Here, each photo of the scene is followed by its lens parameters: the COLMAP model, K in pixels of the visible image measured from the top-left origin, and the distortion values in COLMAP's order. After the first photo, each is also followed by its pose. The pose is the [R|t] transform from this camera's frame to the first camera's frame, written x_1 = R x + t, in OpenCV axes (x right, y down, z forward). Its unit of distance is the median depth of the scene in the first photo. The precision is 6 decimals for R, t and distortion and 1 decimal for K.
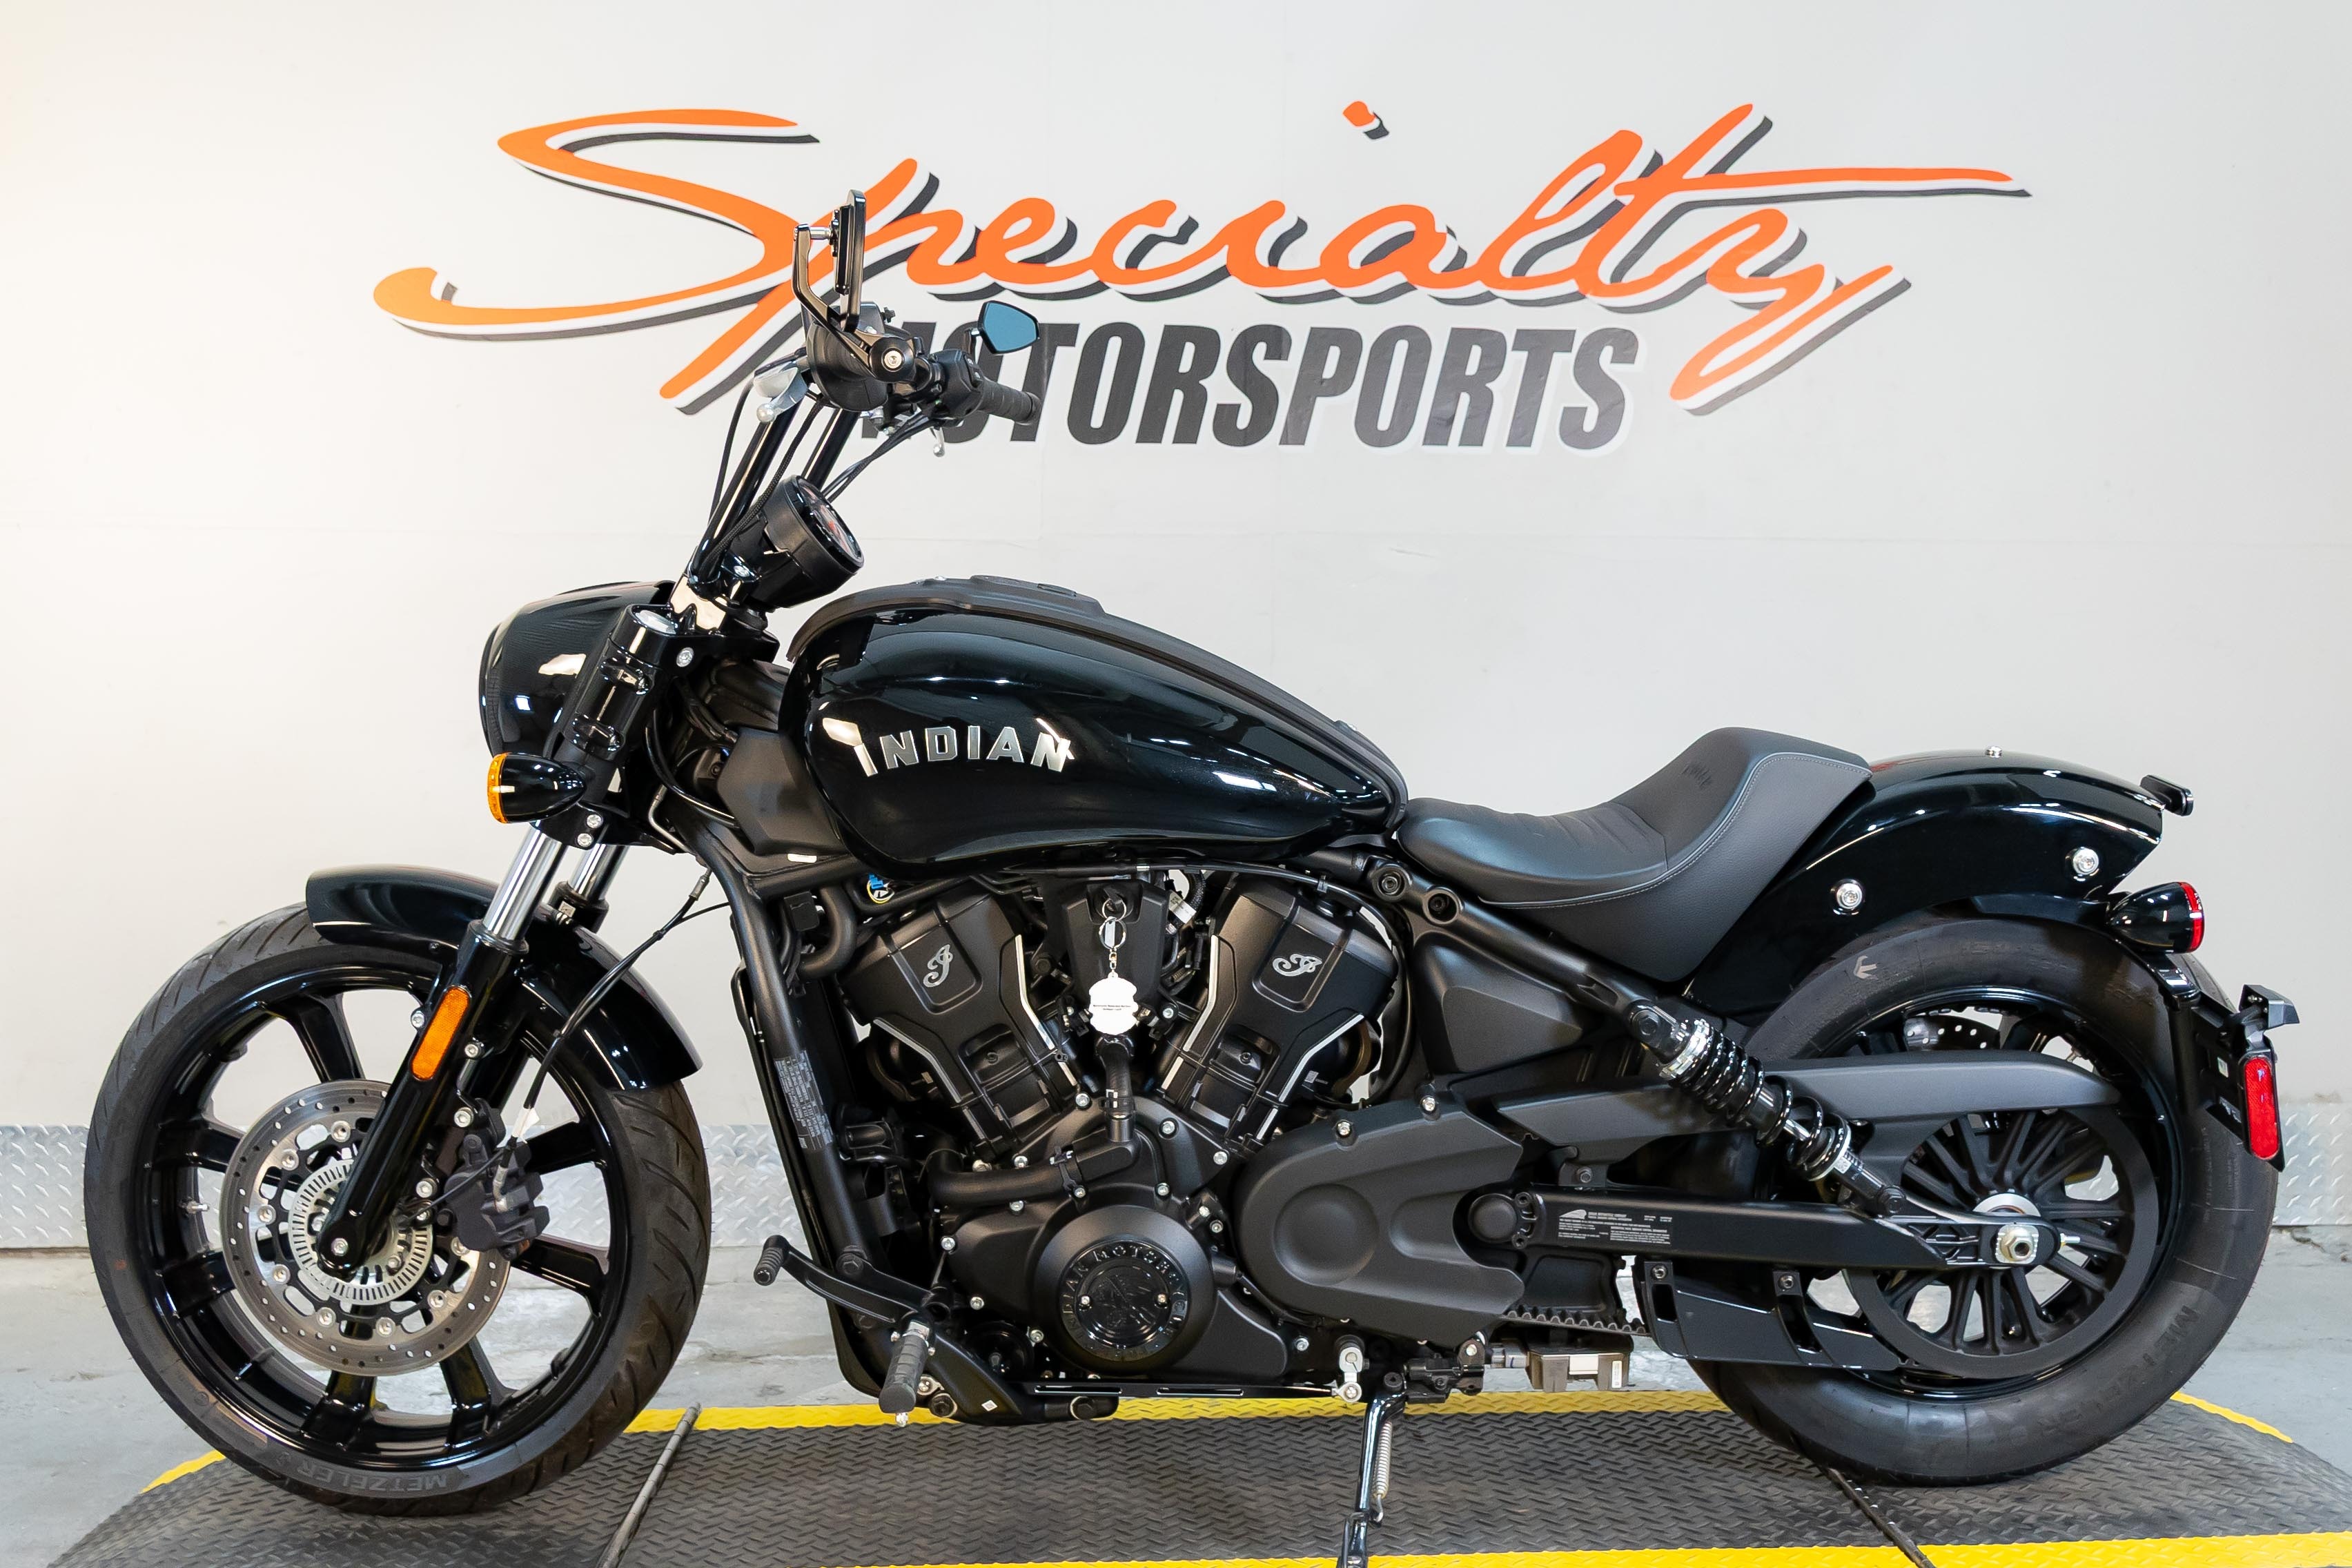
lens RADIAL K [[2227.0, 0, 1155.5], [0, 2227.0, 804.6], [0, 0, 1]] dist [-0.005560, 0.000000]
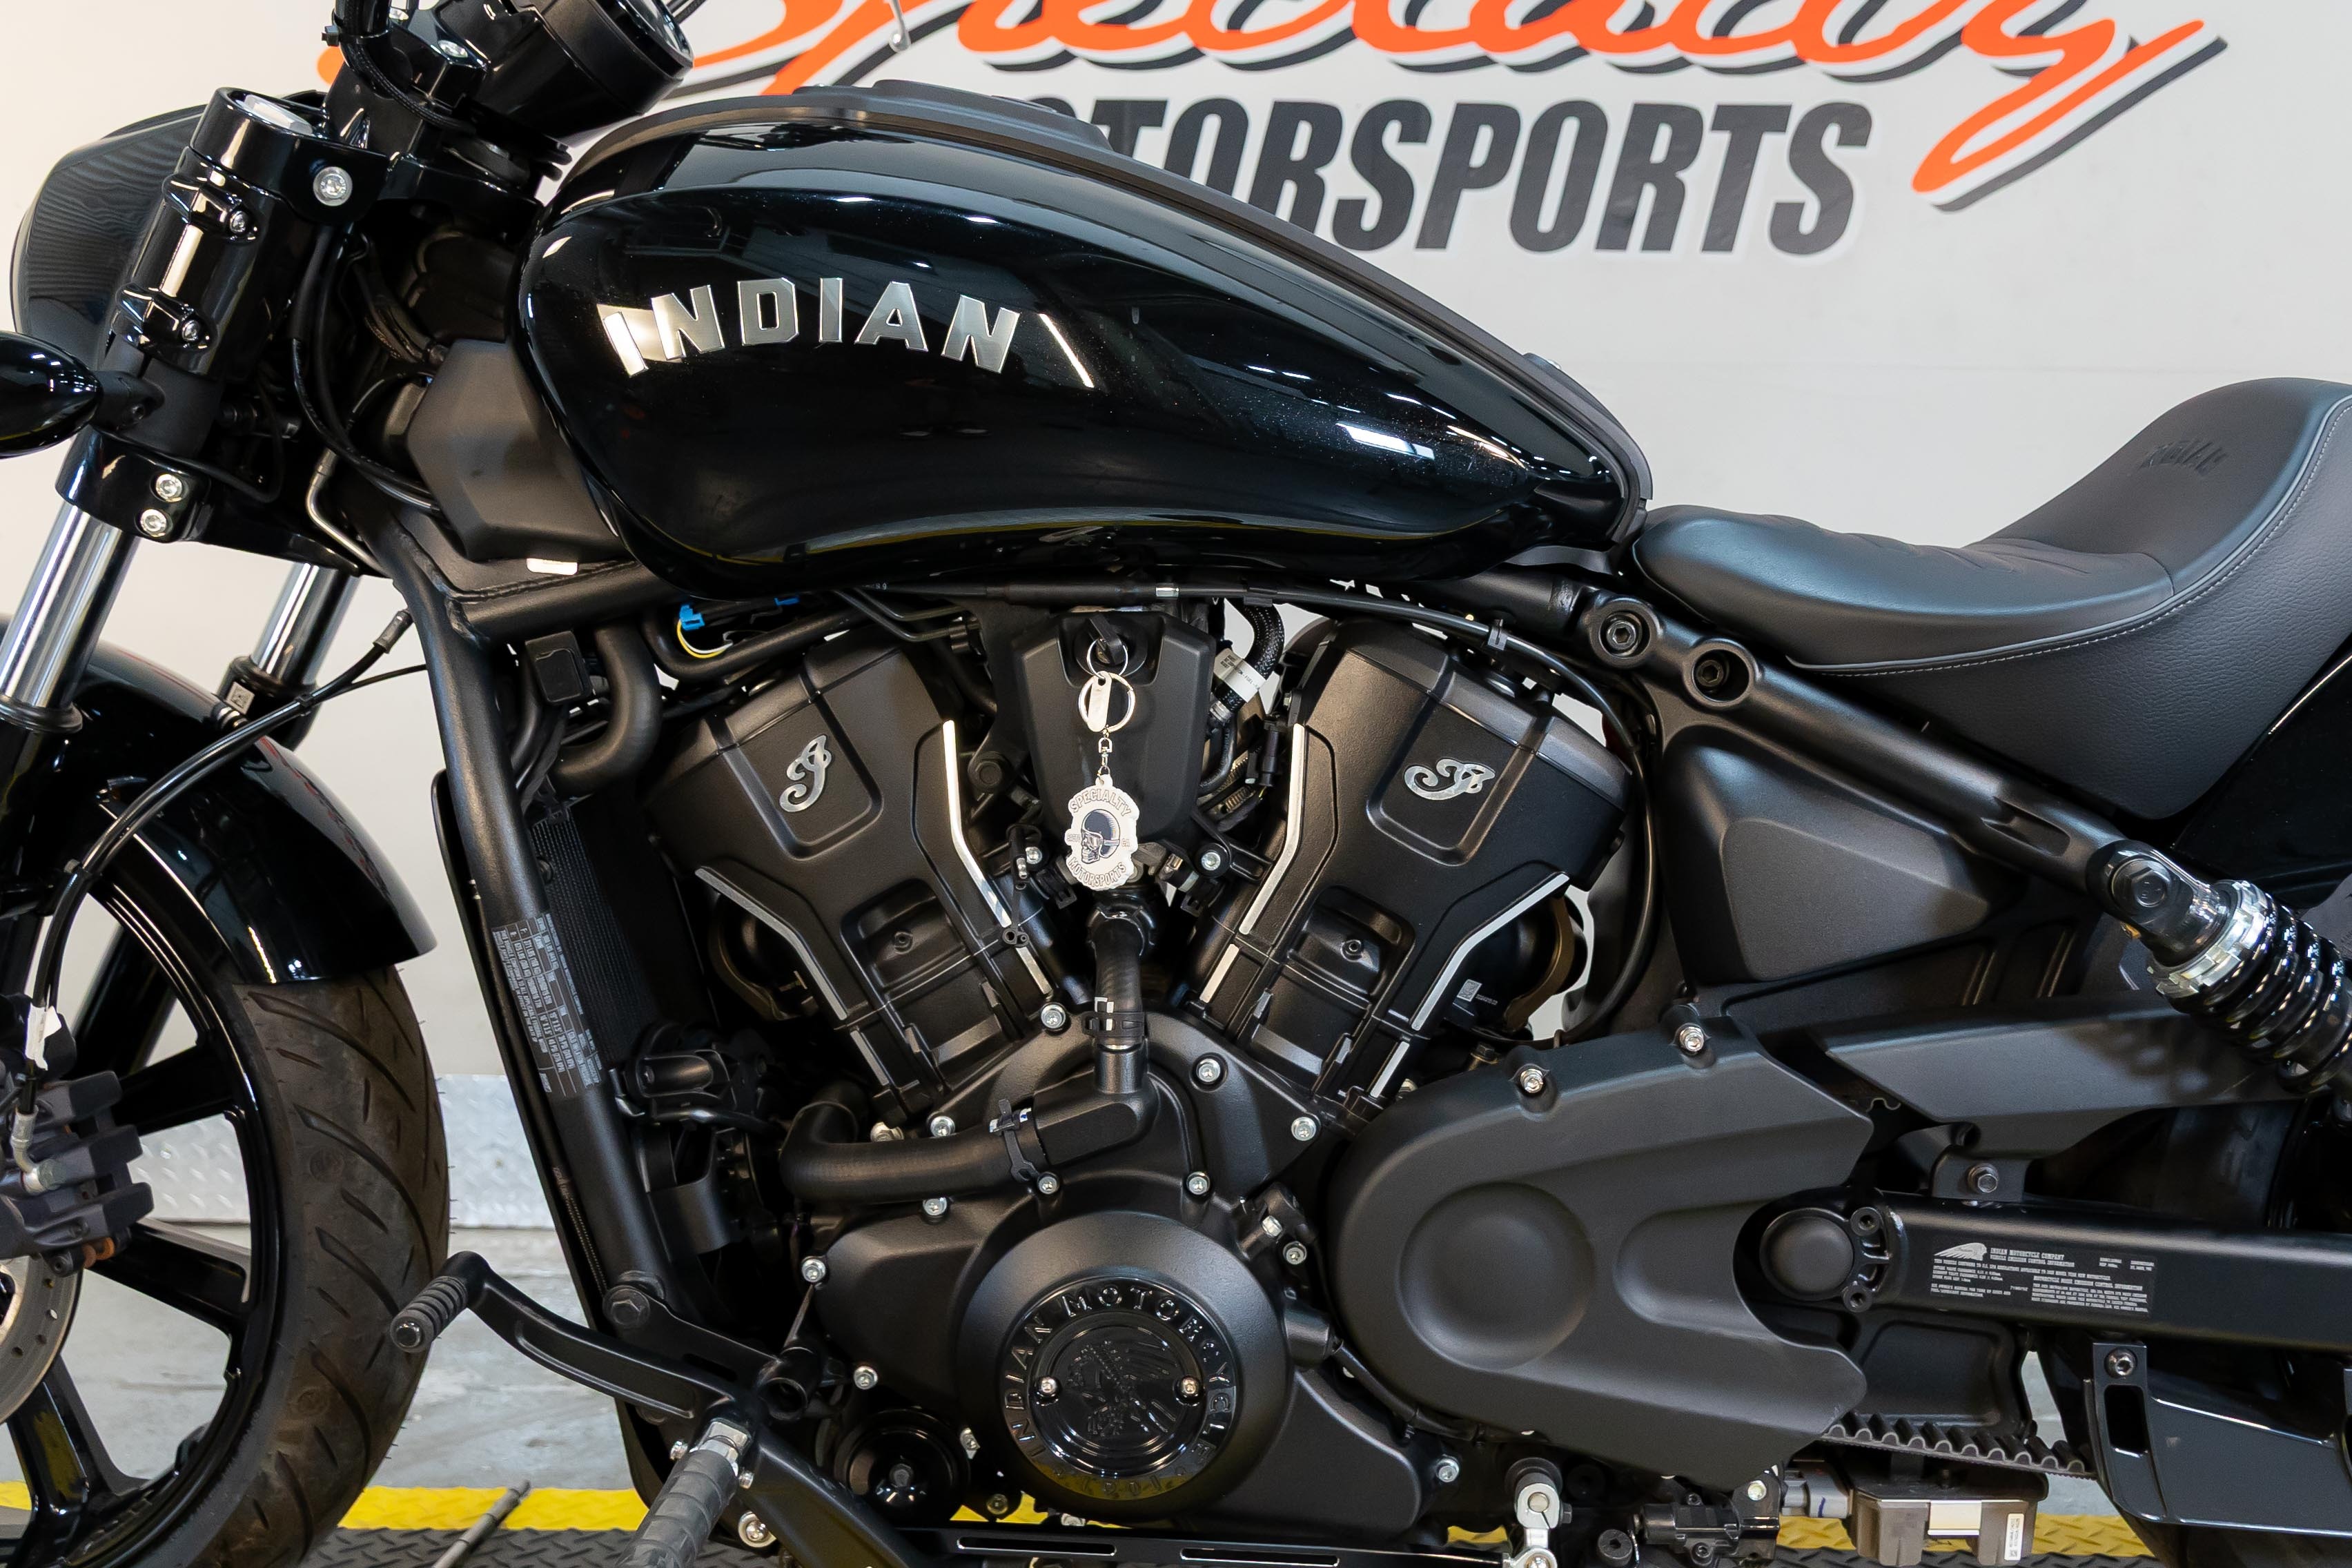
lens RADIAL K [[1962.7, 0, 1164.1], [0, 1962.7, 807.9], [0, 0, 1]] dist [0.013486, -0.023233]
pose [[0.997816, 0.014703, -0.064401, 0.024436], [-0.015292, 0.999846, -0.008663, 0.082808], [0.064263, 0.009629, 0.997887, 0.504388]]
